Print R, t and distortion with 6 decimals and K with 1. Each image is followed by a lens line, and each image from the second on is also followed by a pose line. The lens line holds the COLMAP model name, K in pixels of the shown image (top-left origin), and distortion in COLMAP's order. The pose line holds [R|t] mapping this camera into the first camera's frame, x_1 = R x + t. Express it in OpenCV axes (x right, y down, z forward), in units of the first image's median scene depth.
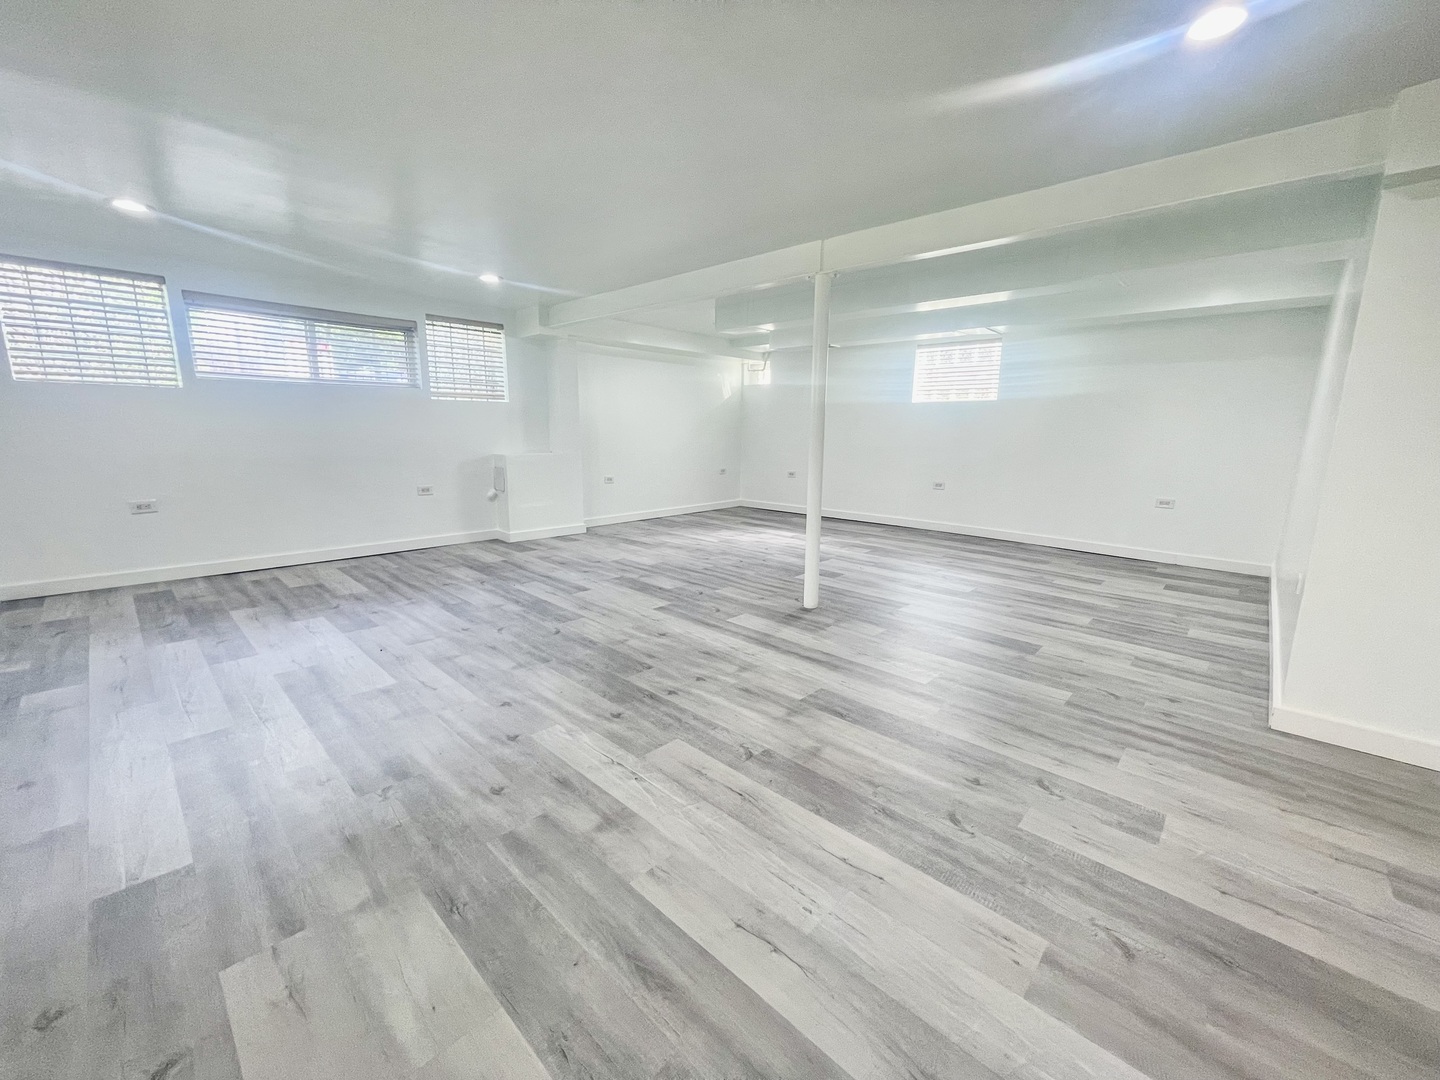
lens RADIAL K [[582.1, 0, 718.2], [0, 582.1, 537.0], [0, 0, 1]] dist [-0.006424, 0.002617]
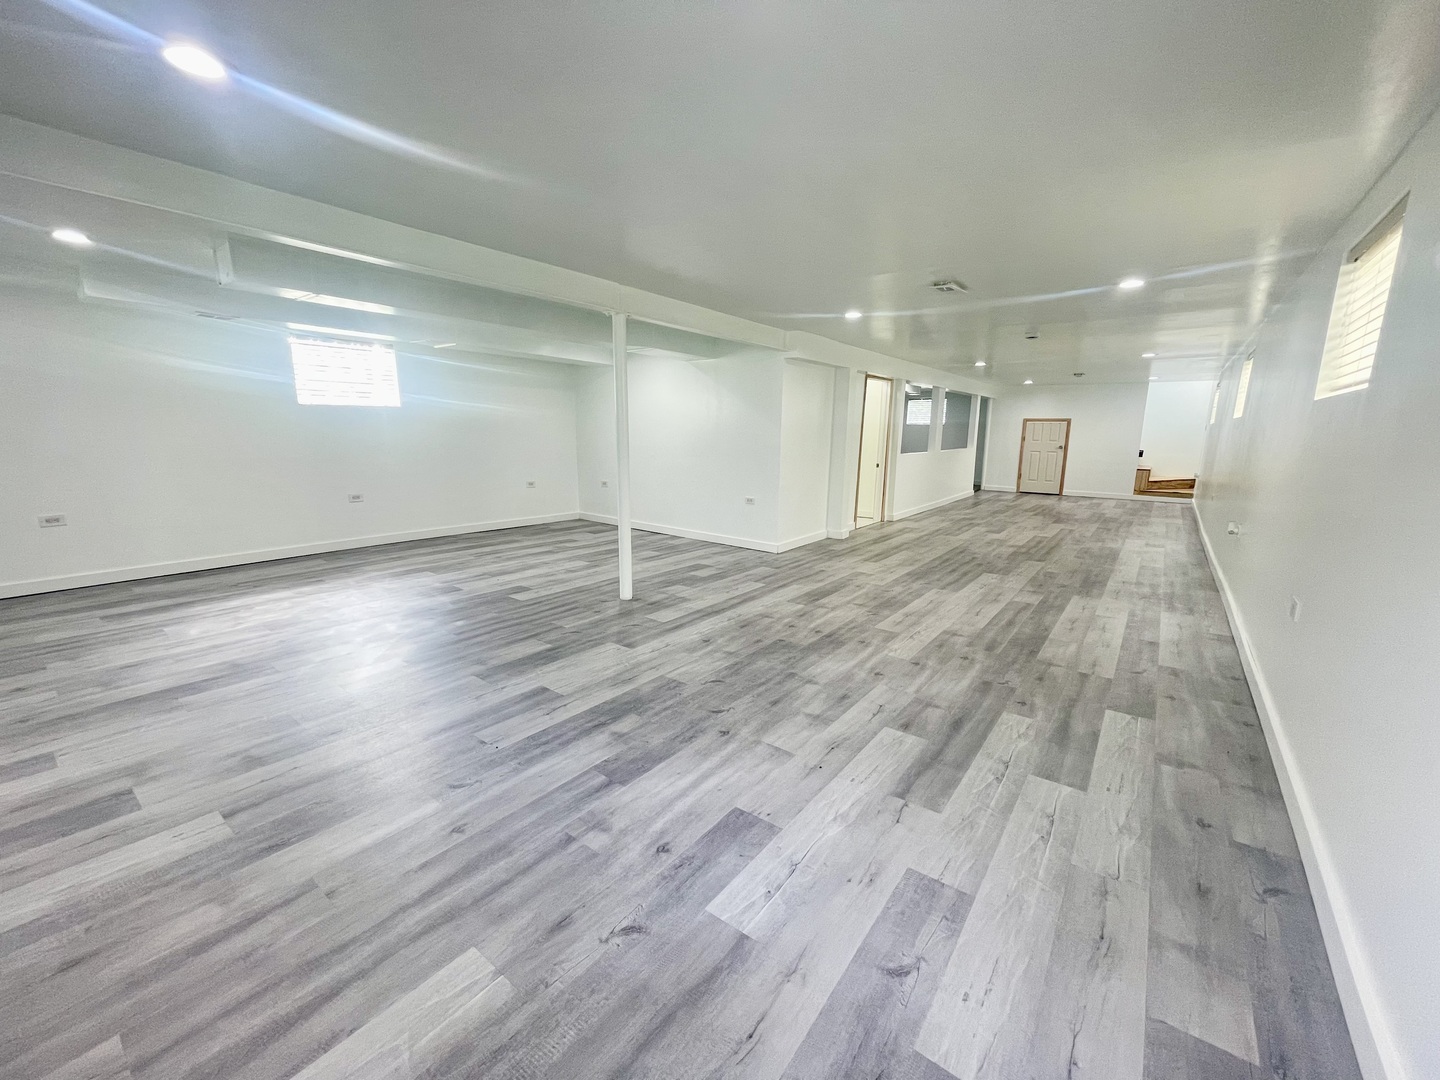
lens RADIAL K [[582.1, 0, 717.1], [0, 582.1, 542.5], [0, 0, 1]] dist [-0.006424, 0.002617]
pose [[-0.102047, -0.205887, 0.973241, -1.199103], [0.170474, 0.960256, 0.221014, -0.263763], [-0.980064, 0.188466, -0.062893, 1.087655]]
